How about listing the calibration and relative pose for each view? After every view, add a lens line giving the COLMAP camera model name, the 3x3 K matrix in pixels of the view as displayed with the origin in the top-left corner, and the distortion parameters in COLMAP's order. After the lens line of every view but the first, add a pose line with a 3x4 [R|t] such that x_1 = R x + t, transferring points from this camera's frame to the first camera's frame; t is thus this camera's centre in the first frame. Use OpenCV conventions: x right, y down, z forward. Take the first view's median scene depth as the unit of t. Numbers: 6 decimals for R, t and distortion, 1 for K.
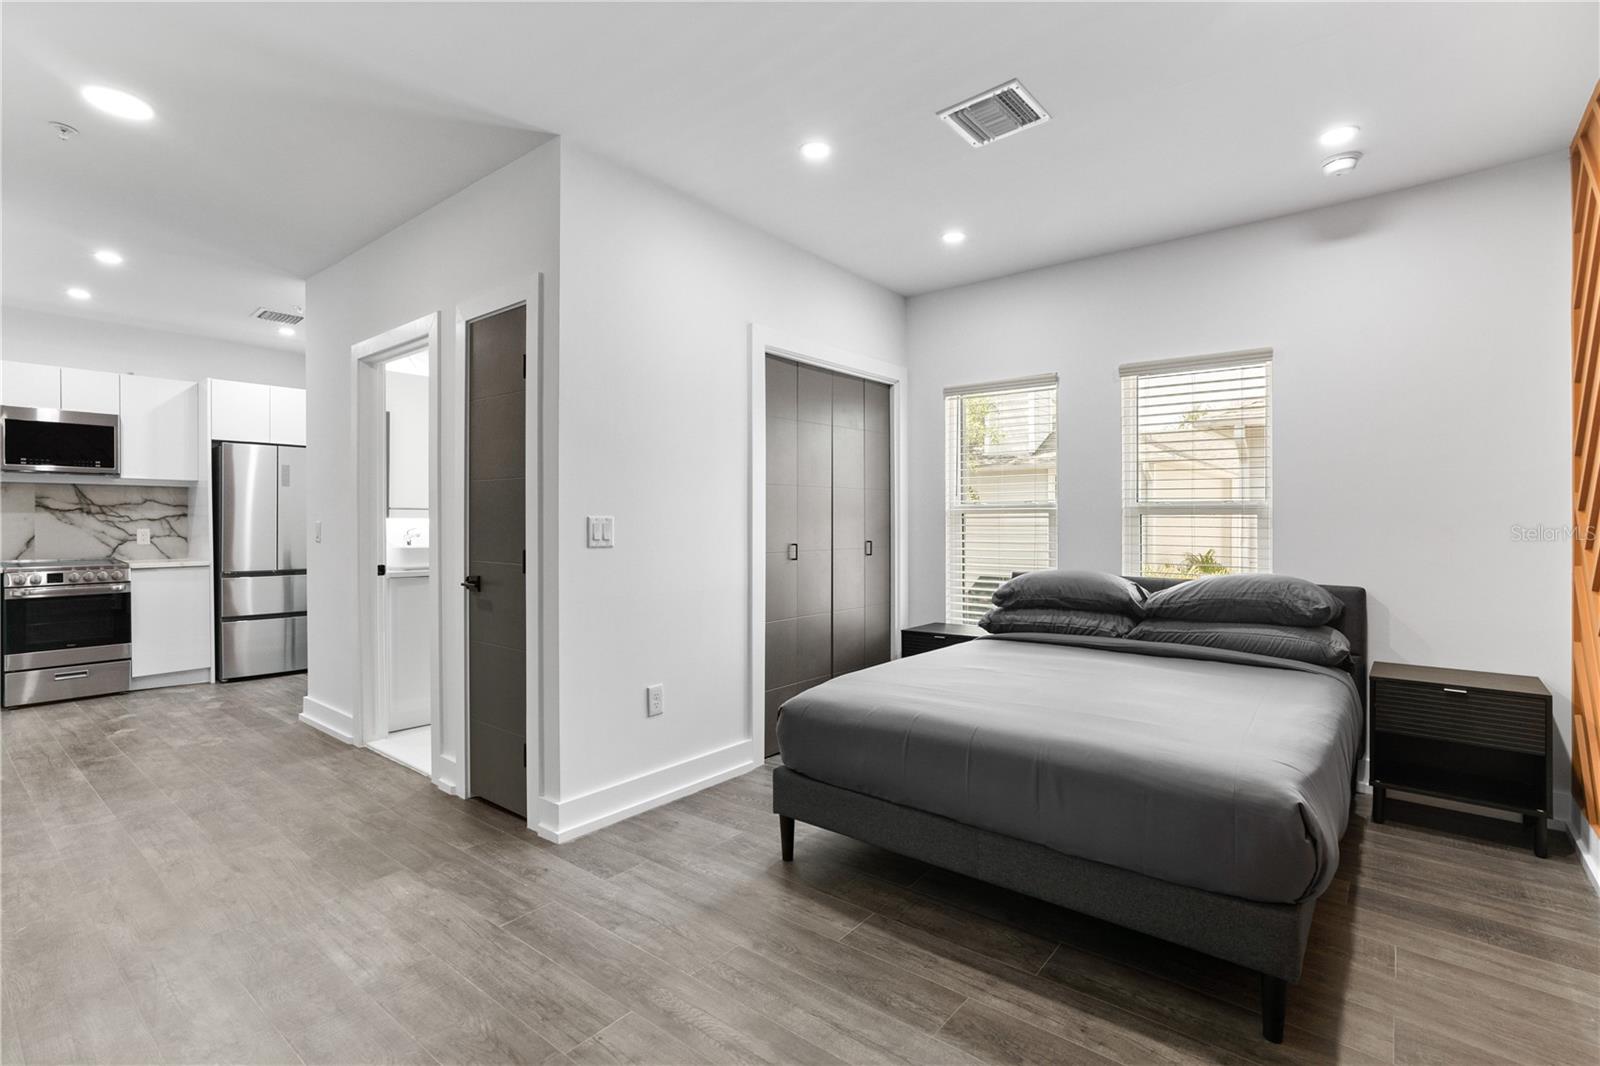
lens RADIAL K [[751.0, 0, 788.8], [0, 751.0, 523.0], [0, 0, 1]] dist [-0.042254, 0.024885]
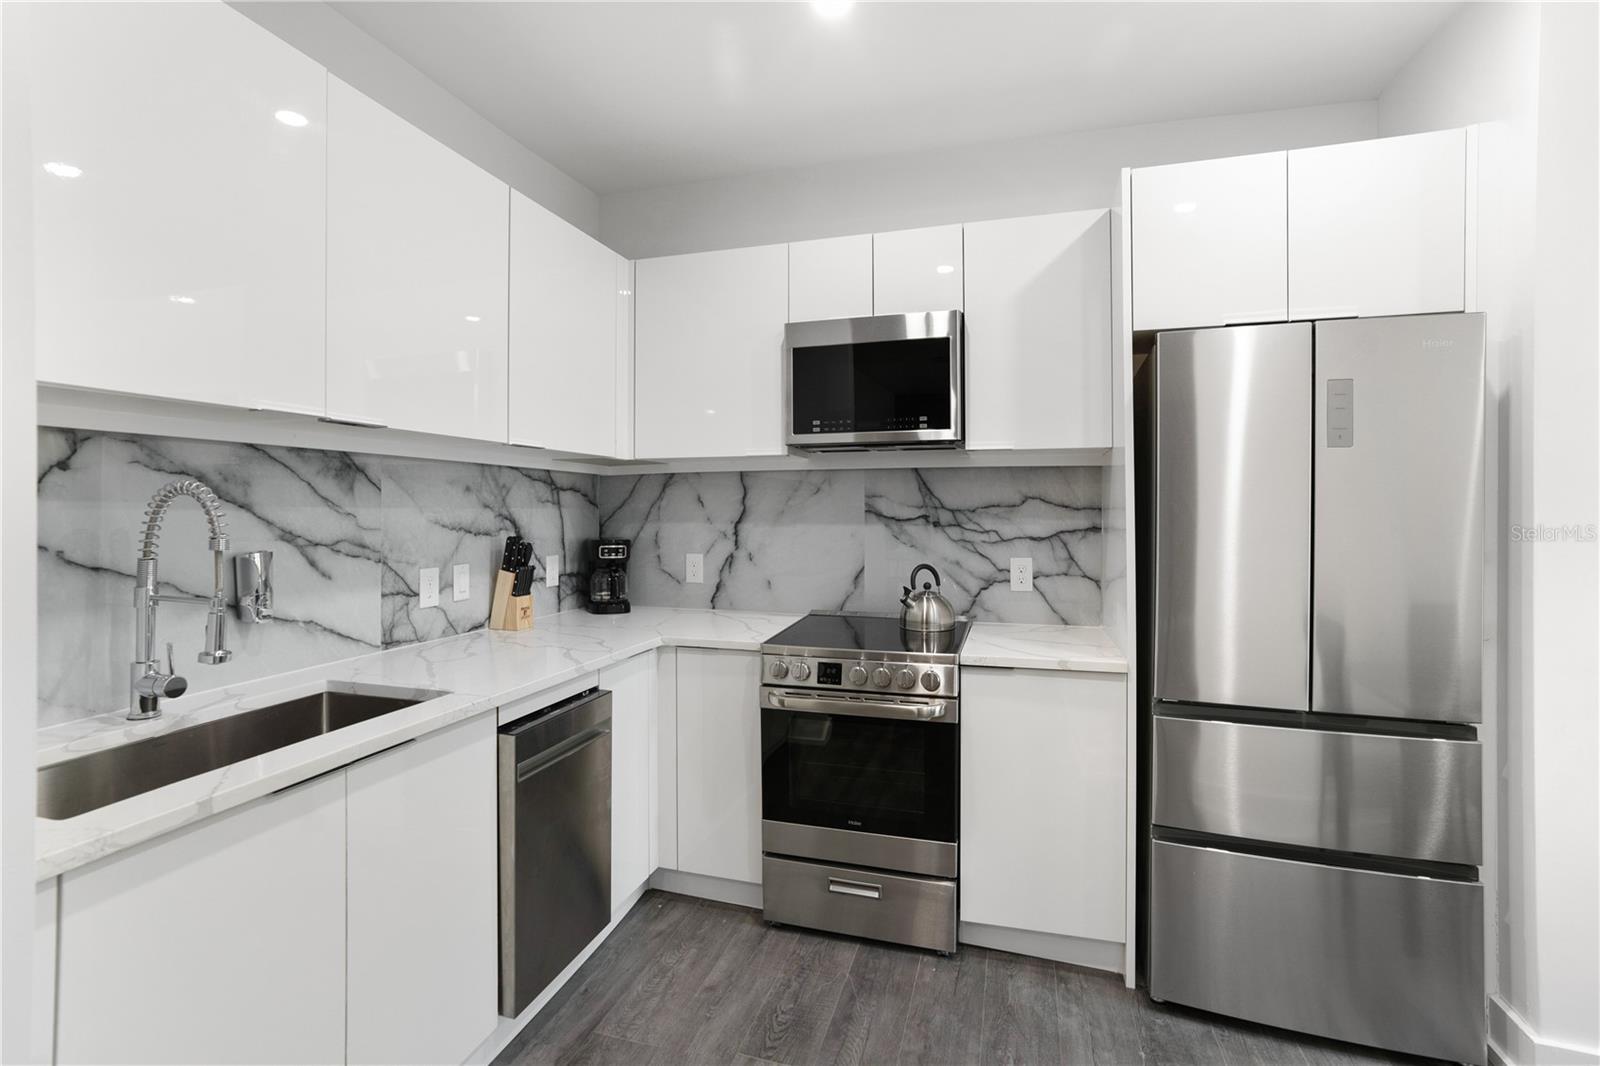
lens RADIAL K [[758.3, 0, 775.8], [0, 758.3, 515.1], [0, 0, 1]] dist [-0.019055, 0.008528]
pose [[0.370276, 0.010296, -0.928865, -0.532078], [-0.001382, 0.999944, 0.010533, -0.027045], [0.928921, -0.002616, 0.370269, 0.743170]]
